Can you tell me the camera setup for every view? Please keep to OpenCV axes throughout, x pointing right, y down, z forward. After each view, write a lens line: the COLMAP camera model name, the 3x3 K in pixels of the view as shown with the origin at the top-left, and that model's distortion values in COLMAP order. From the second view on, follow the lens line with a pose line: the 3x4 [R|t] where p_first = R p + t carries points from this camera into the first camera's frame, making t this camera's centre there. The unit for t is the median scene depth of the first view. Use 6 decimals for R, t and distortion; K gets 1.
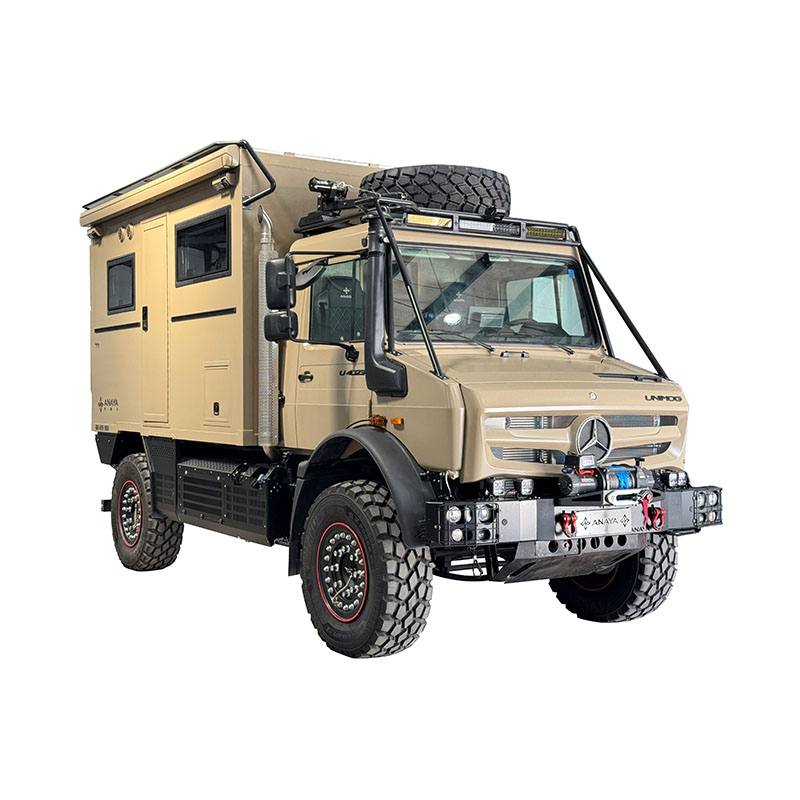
lens RADIAL K [[1091.4, 0, 399.7], [0, 1091.4, 415.5], [0, 0, 1]] dist [0.007631, 0.013459]
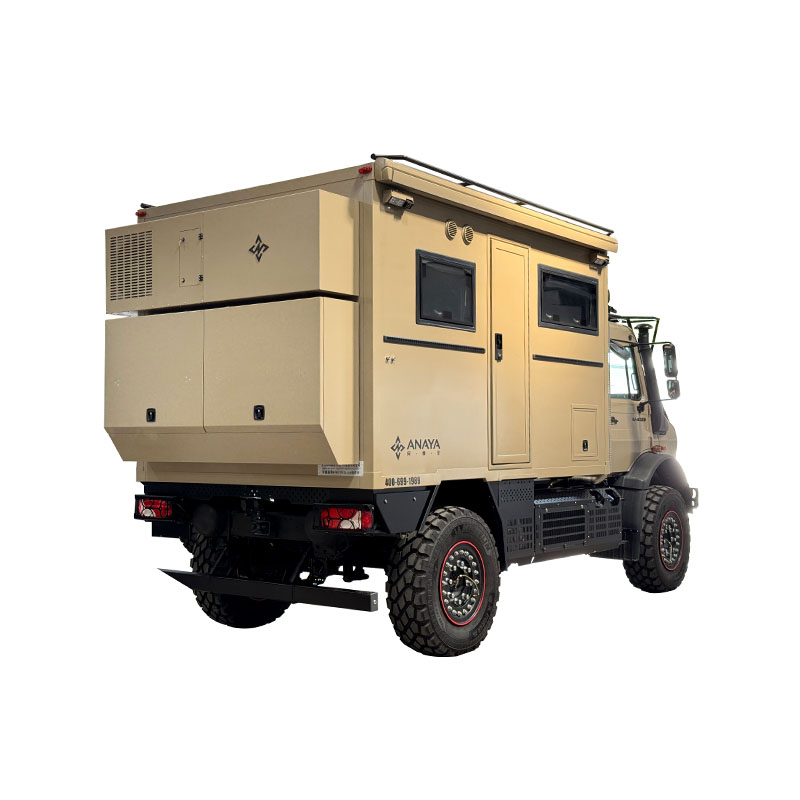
lens RADIAL K [[1038.2, 0, 400.0], [0, 1038.2, 400.0], [0, 0, 1]] dist [0.005451, -0.000441]
pose [[-0.335666, 0.031003, 0.941471, -1.134532], [0.018883, 0.999479, -0.026180, -0.029281], [-0.941792, 0.008990, -0.336077, 1.547644]]
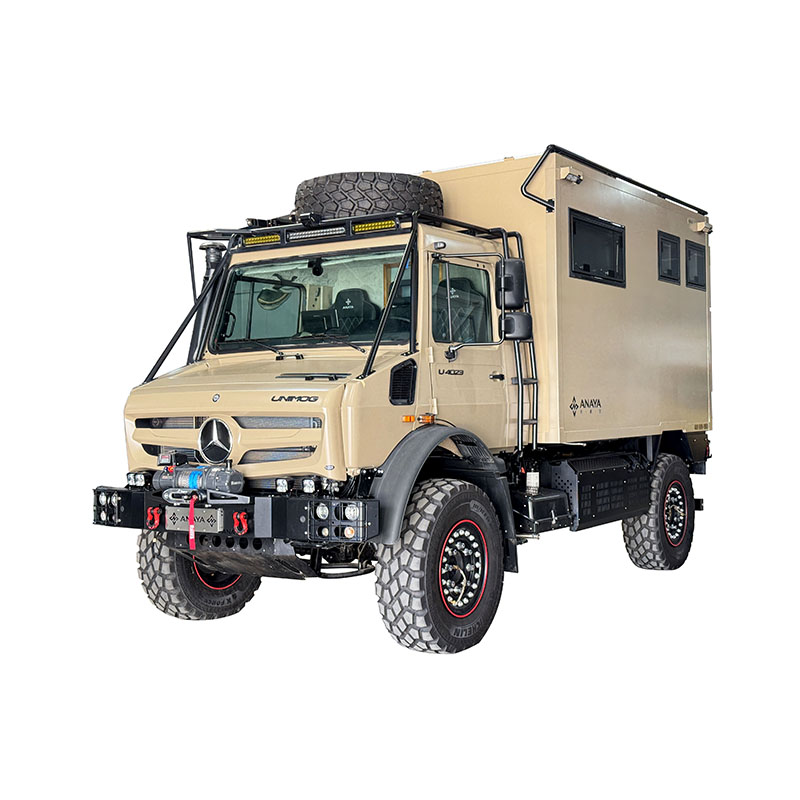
lens RADIAL K [[1084.5, 0, 400.0], [0, 1084.5, 400.0], [0, 0, 1]] dist [0.332273, 0.000036]
pose [[0.401770, -0.009381, -0.915693, 0.827760], [-0.003021, 0.999929, -0.011569, -0.002933], [0.915736, 0.007414, 0.401713, 0.512599]]
